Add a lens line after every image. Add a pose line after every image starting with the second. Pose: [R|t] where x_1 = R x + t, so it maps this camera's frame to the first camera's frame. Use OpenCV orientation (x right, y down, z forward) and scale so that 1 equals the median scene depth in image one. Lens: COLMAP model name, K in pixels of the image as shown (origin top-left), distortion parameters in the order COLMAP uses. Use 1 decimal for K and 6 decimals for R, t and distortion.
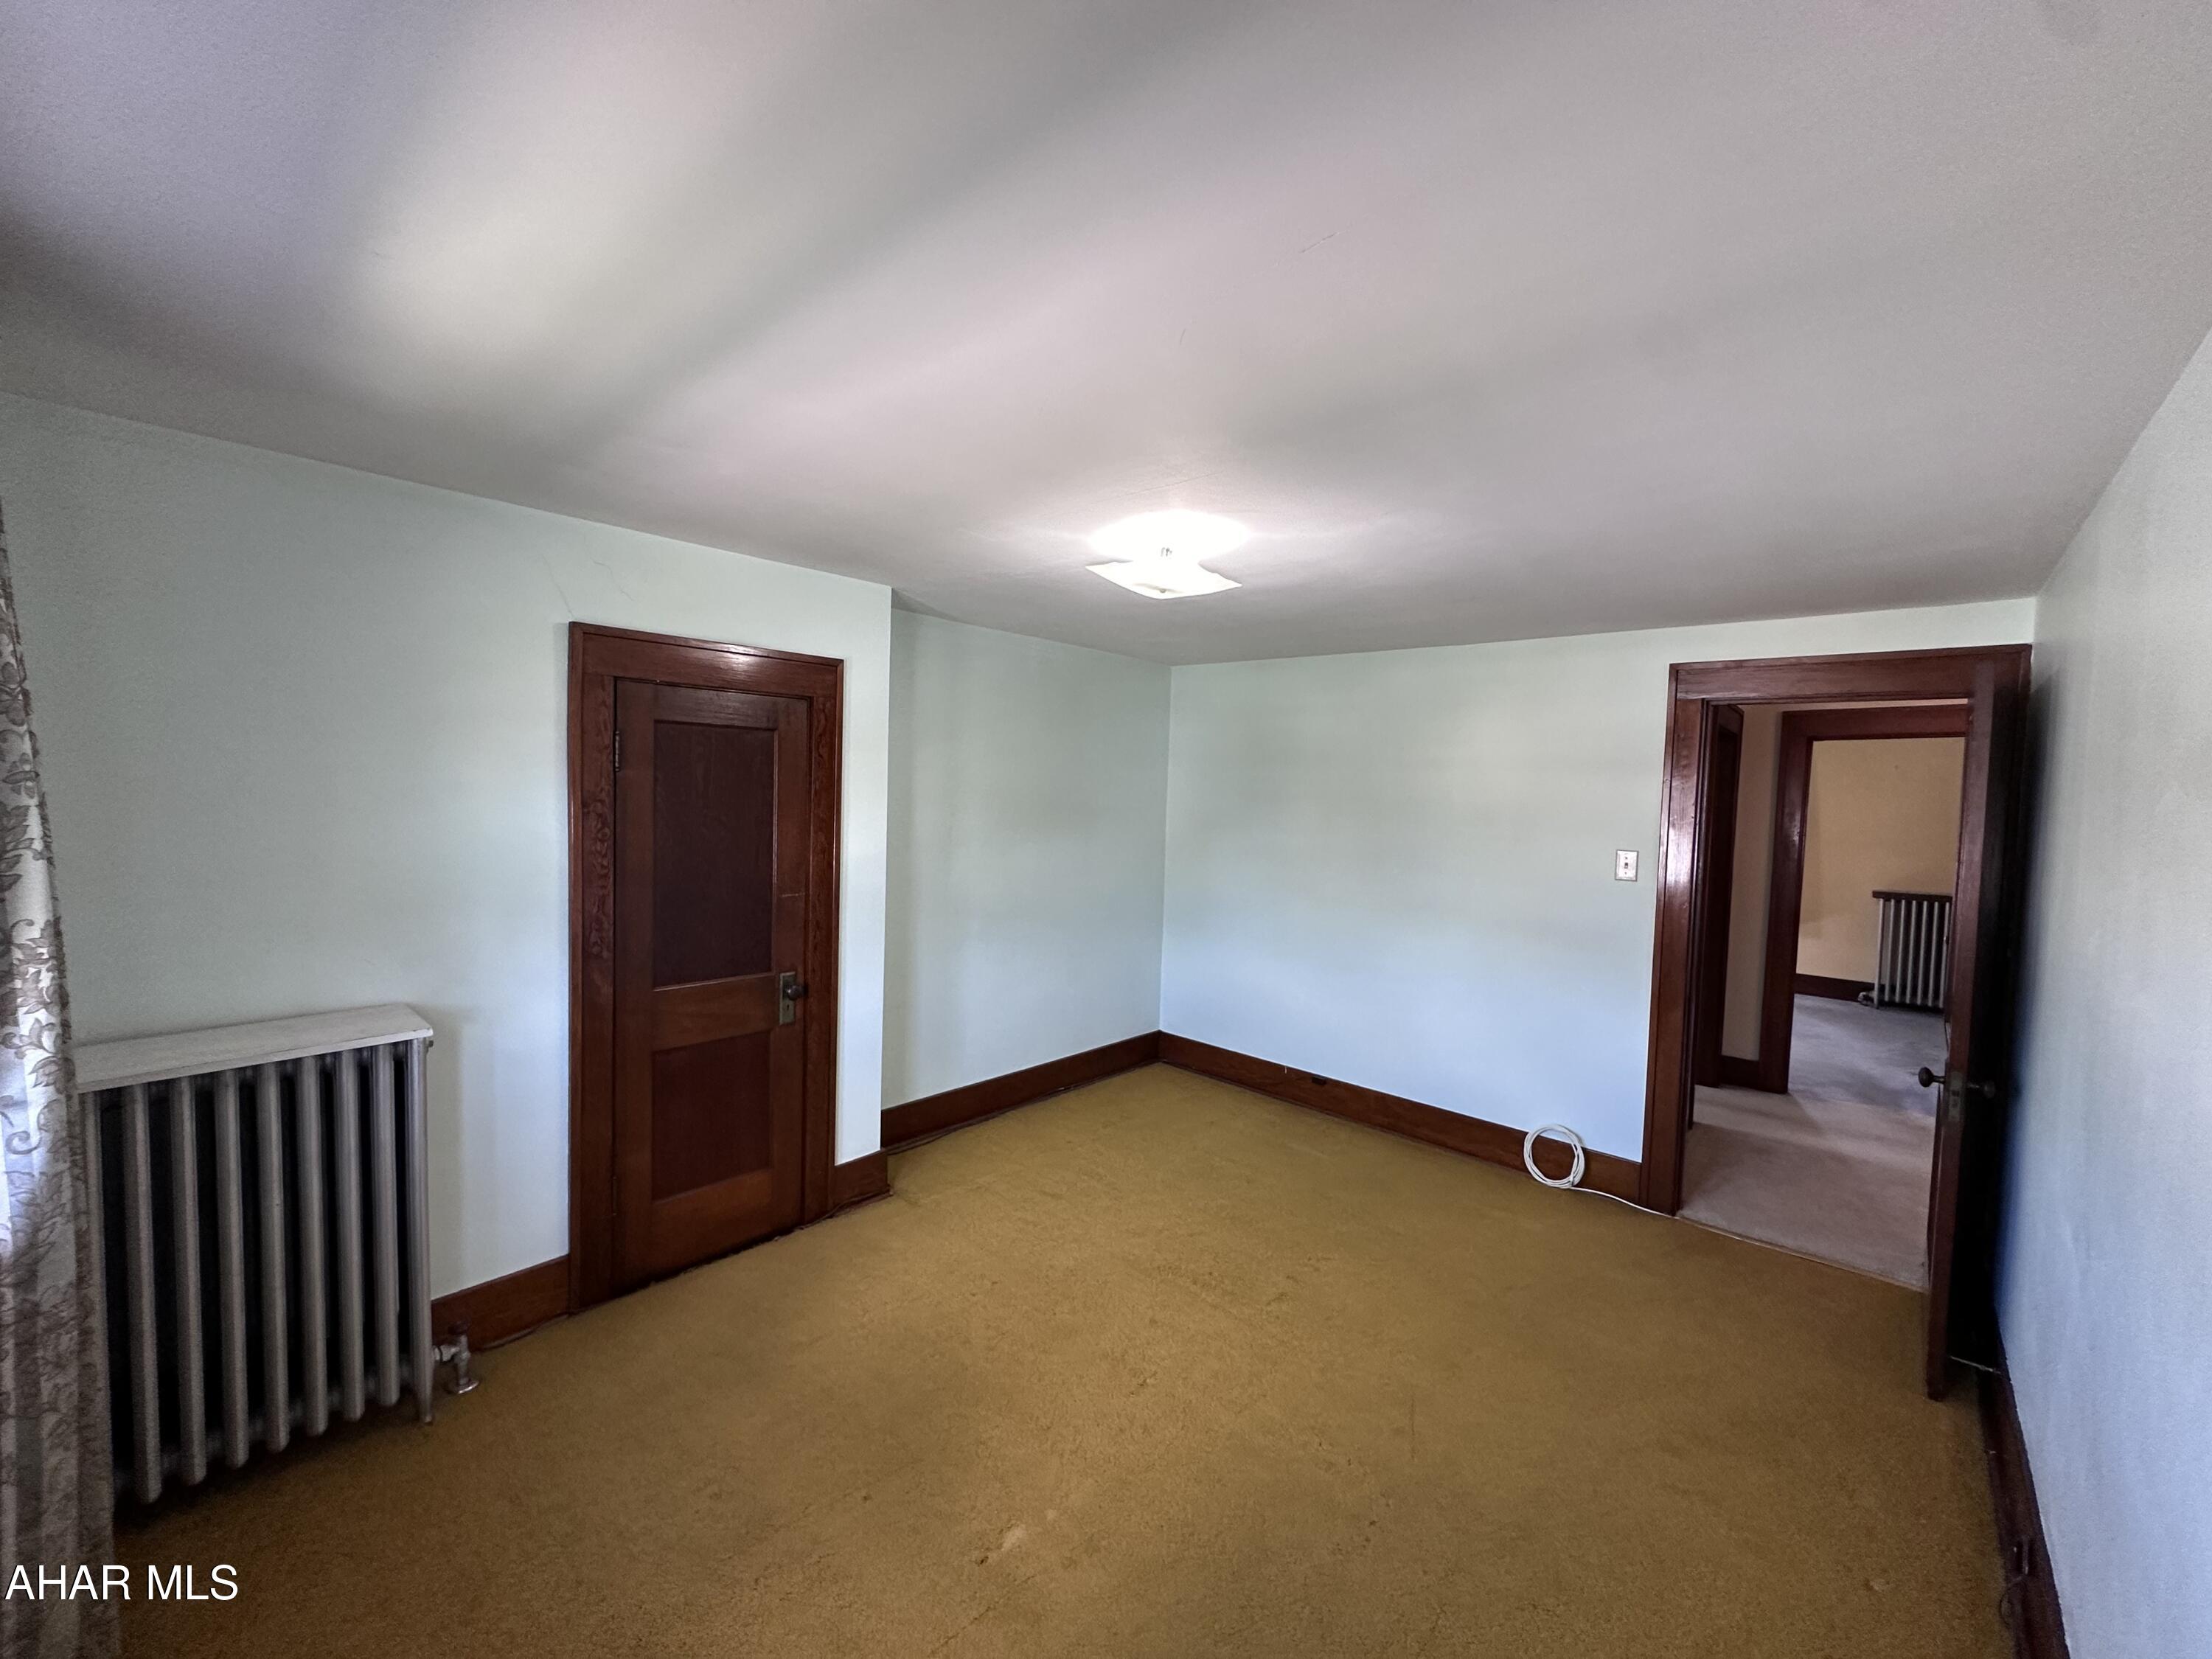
lens RADIAL K [[882.0, 0, 1089.2], [0, 882.0, 825.5], [0, 0, 1]] dist [-0.005559, 0.001106]
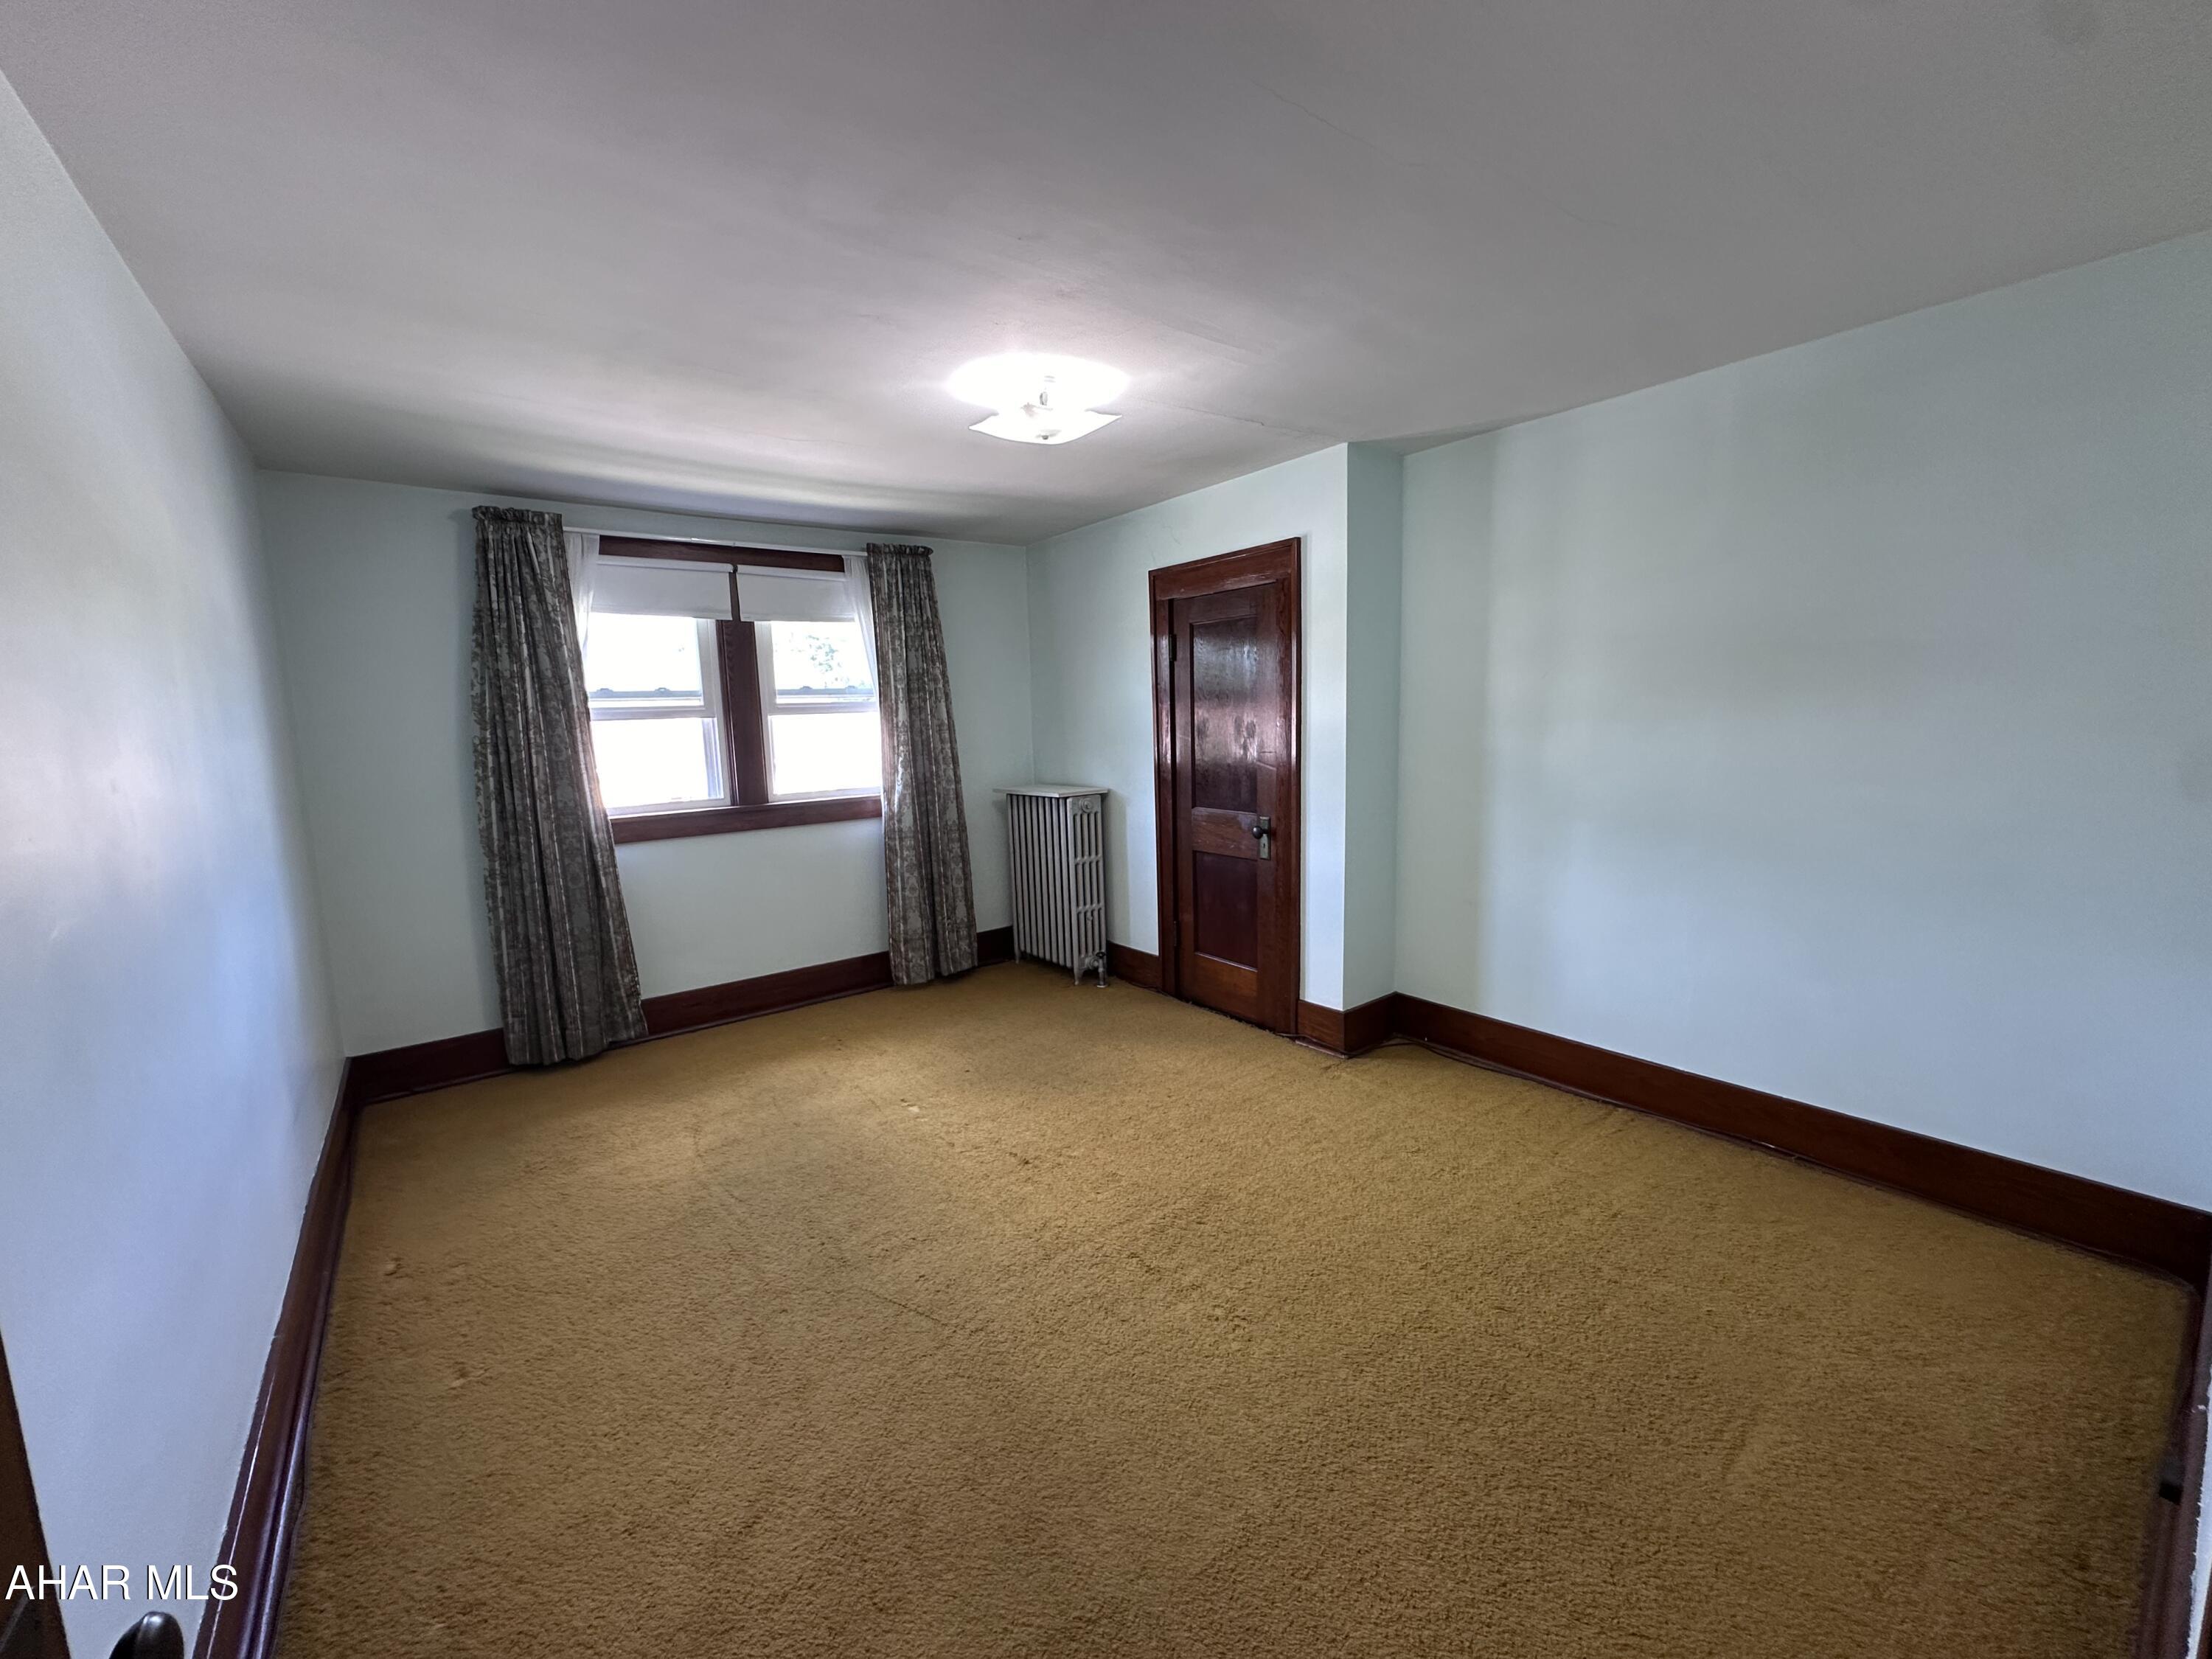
lens RADIAL K [[882.0, 0, 1098.1], [0, 882.0, 826.7], [0, 0, 1]] dist [-0.005559, 0.001106]
pose [[-0.177315, 0.106517, -0.978373, 0.852793], [-0.013269, 0.993777, 0.110599, 0.048078], [0.984065, 0.032593, -0.174798, 0.958243]]
